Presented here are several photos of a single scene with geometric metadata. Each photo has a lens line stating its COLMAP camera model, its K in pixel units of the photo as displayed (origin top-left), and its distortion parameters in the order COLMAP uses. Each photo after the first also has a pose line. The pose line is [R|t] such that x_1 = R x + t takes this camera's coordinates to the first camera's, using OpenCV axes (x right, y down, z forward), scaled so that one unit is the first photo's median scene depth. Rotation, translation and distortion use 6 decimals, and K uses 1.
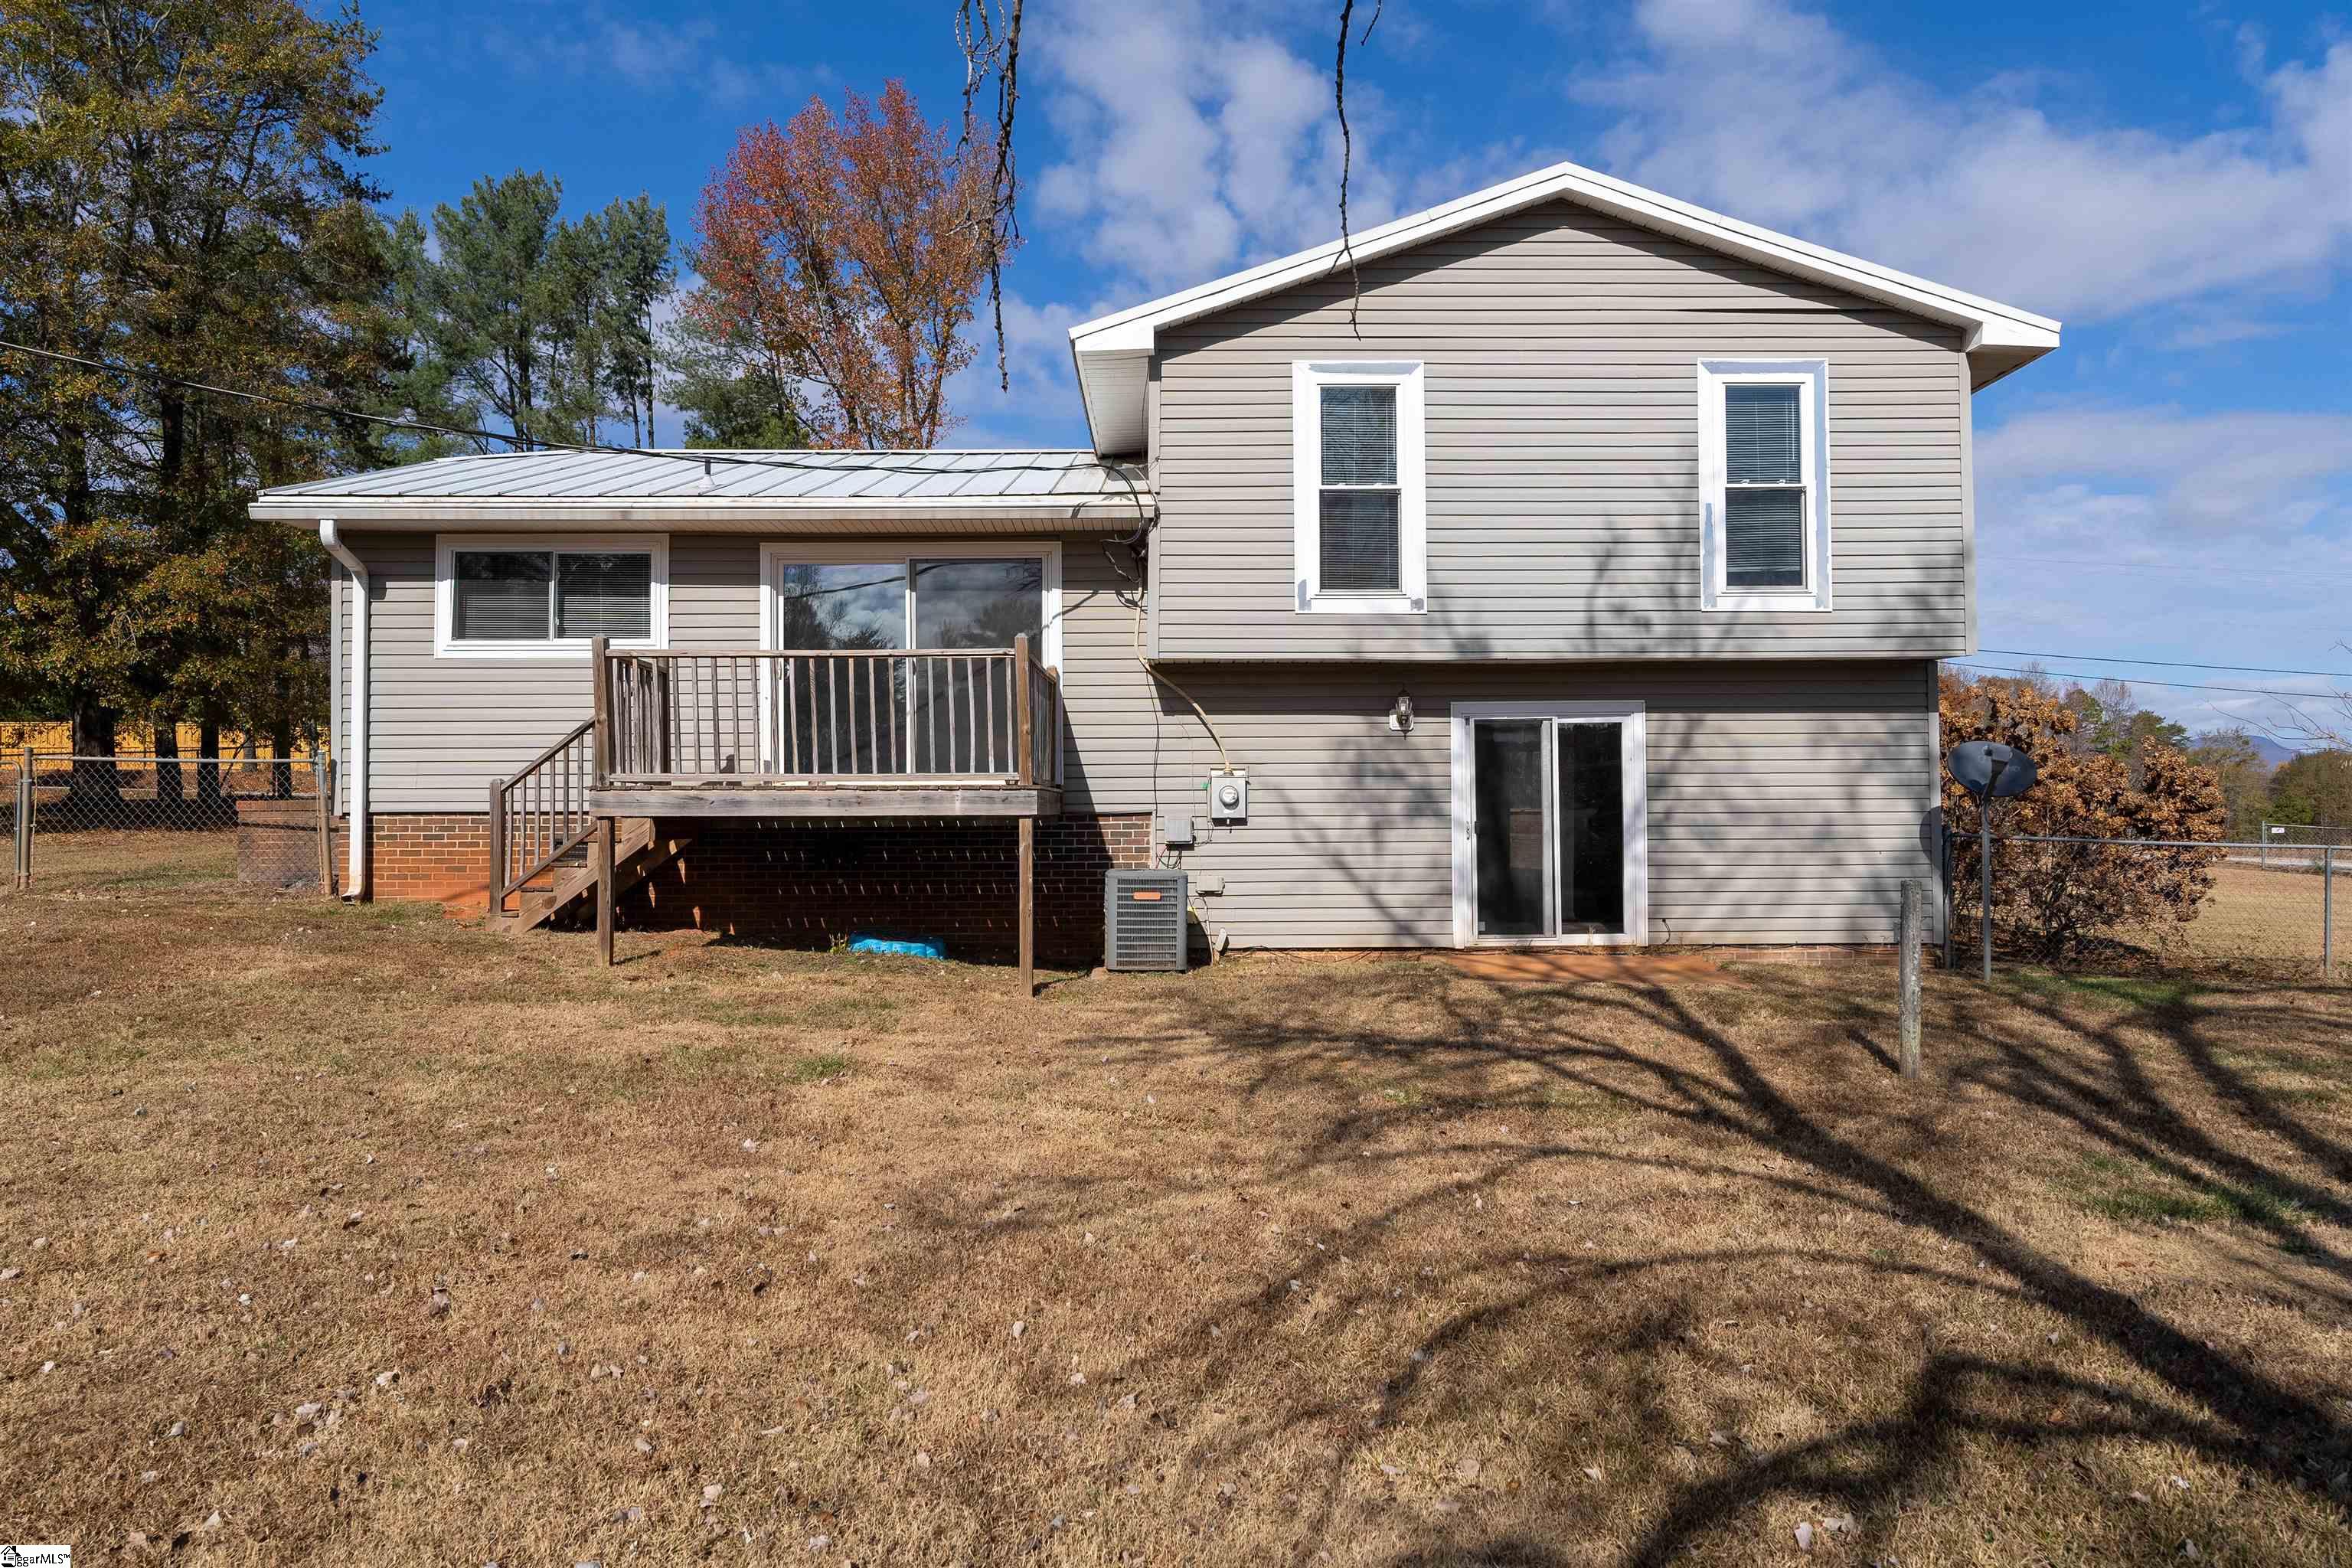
lens RADIAL K [[1484.7, 0, 1185.2], [0, 1484.7, 787.5], [0, 0, 1]] dist [0.006551, 0.000381]
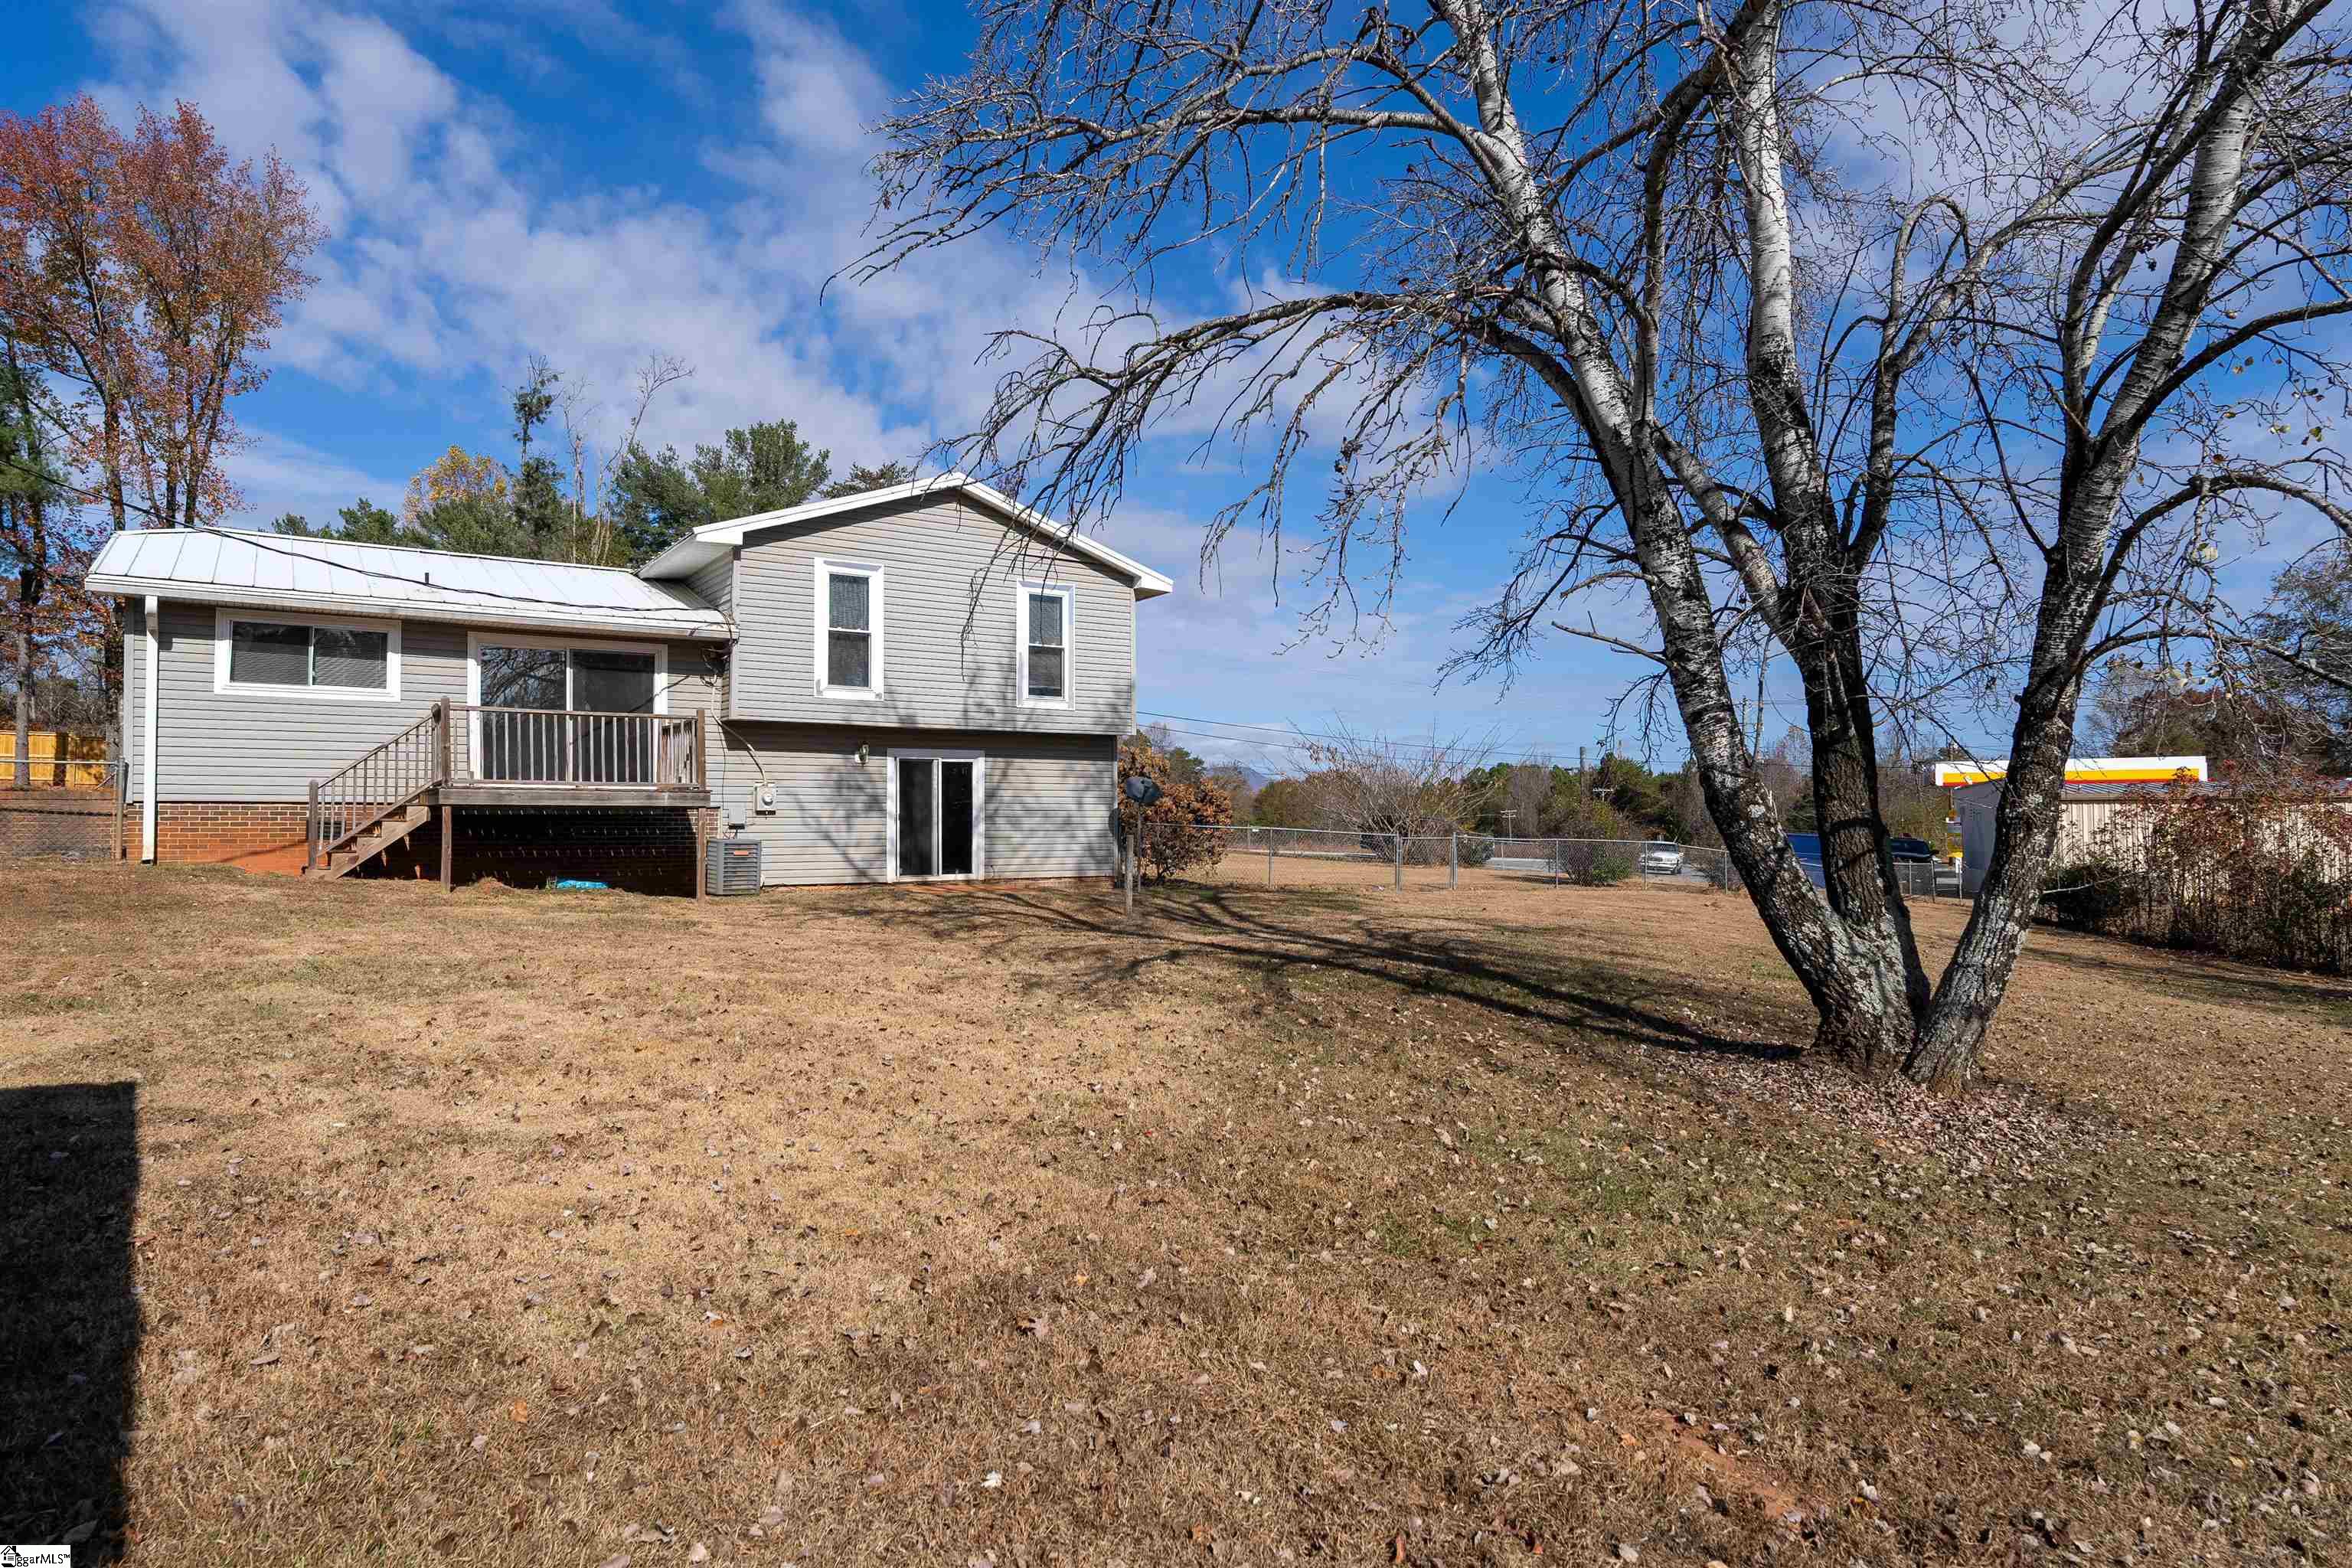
lens RADIAL K [[1373.4, 0, 1175.5], [0, 1373.4, 785.4], [0, 0, 1]] dist [0.000492, 0.002334]
pose [[0.840485, 0.019215, 0.541495, -0.441536], [-0.013862, 0.999806, -0.013964, 0.006932], [-0.541658, 0.004230, 0.840588, -0.616382]]
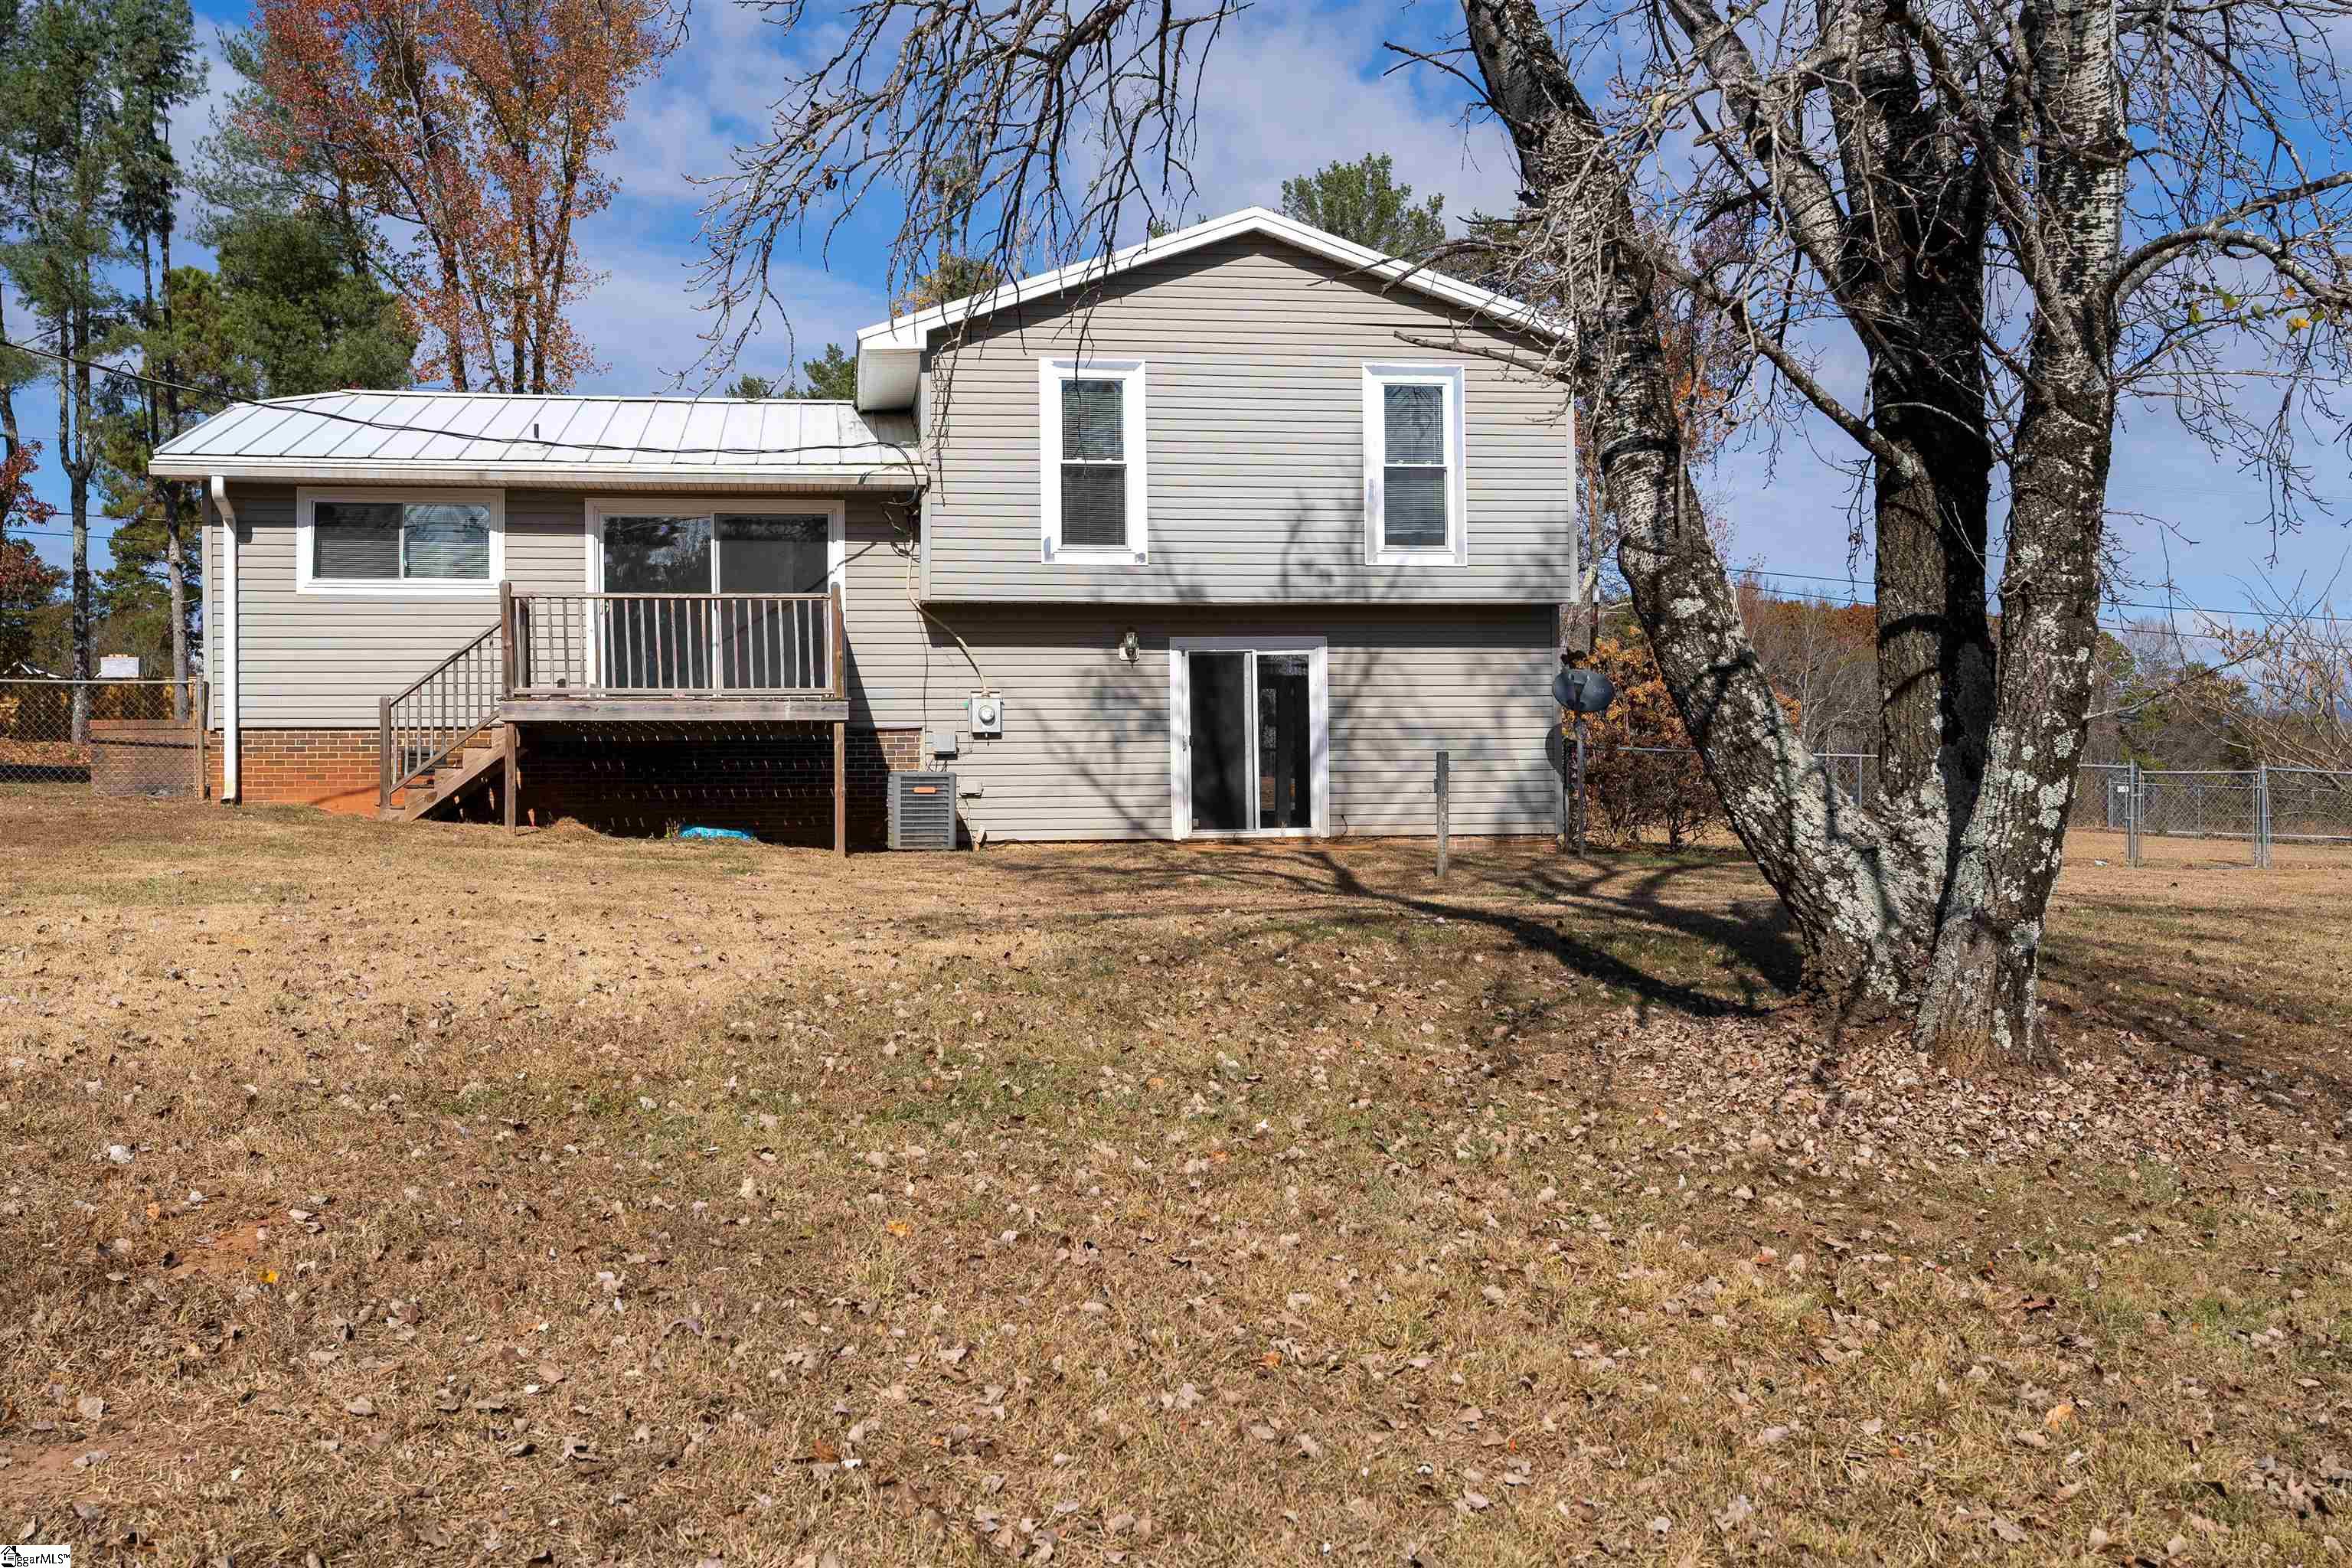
lens RADIAL K [[2319.1, 0, 1166.6], [0, 2319.1, 775.7], [0, 0, 1]] dist [0.016723, 0.000000]
pose [[0.990707, -0.003086, 0.135978, -0.082001], [0.003231, 0.999994, -0.000845, 0.057296], [-0.135974, 0.001277, 0.990712, -0.877579]]
